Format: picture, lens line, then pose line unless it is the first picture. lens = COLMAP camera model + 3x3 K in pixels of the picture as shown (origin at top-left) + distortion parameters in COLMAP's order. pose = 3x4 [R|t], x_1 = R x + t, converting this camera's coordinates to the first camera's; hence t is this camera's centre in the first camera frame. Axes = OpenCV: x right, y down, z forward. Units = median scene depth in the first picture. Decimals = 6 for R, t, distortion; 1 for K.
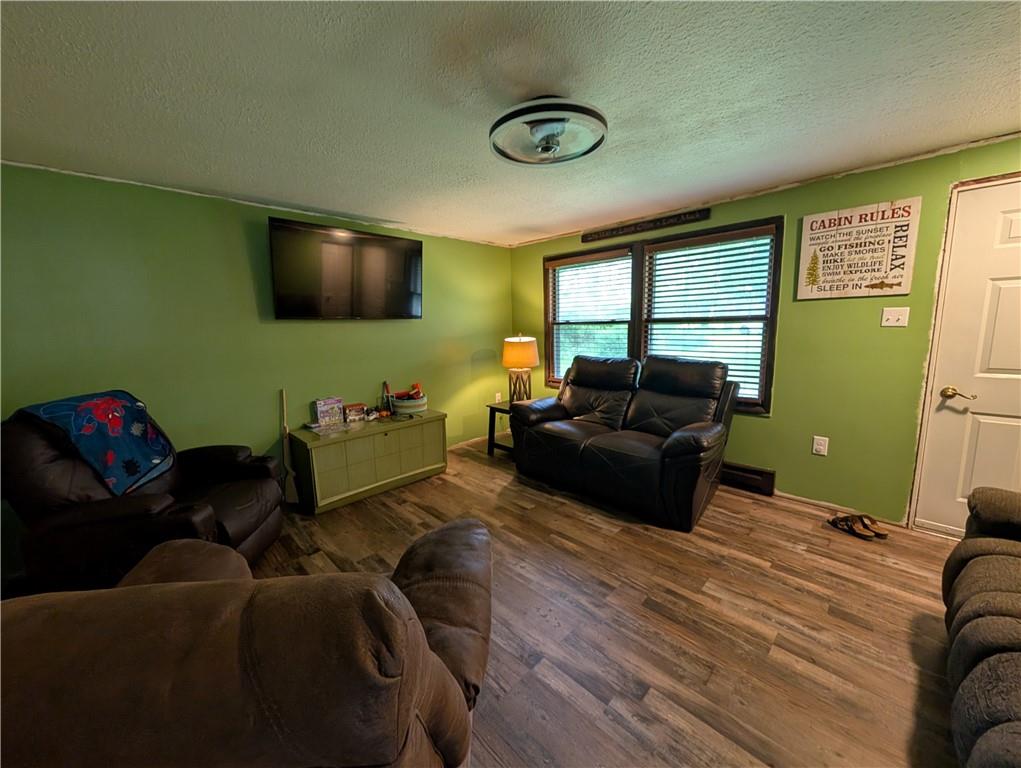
lens RADIAL K [[387.7, 0, 510.5], [0, 387.7, 384.0], [0, 0, 1]] dist [0.000496, -0.000035]
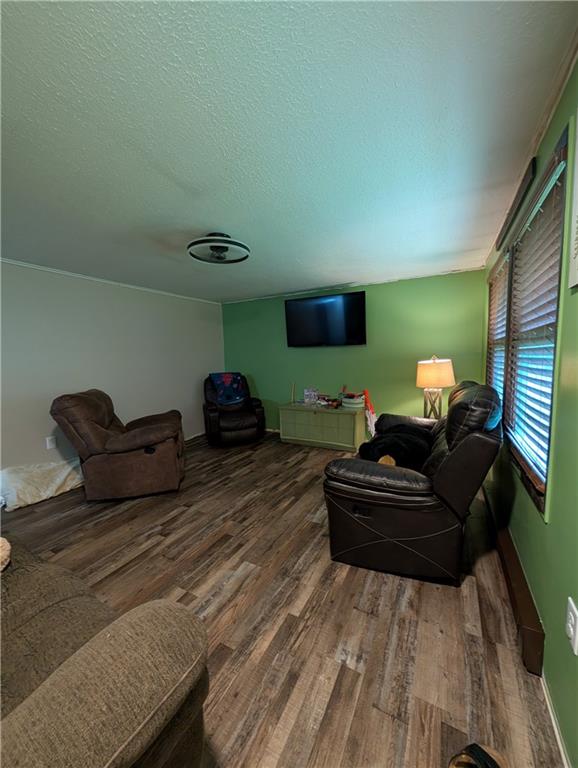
lens RADIAL K [[291.6, 0, 290.4], [0, 291.6, 383.1], [0, 0, 1]] dist [0.000496, -0.000035]
pose [[0.284095, 0.102441, -0.953308, 1.131941], [-0.134133, 0.988745, 0.066276, -0.094430], [0.949367, 0.109041, 0.294638, 0.663758]]
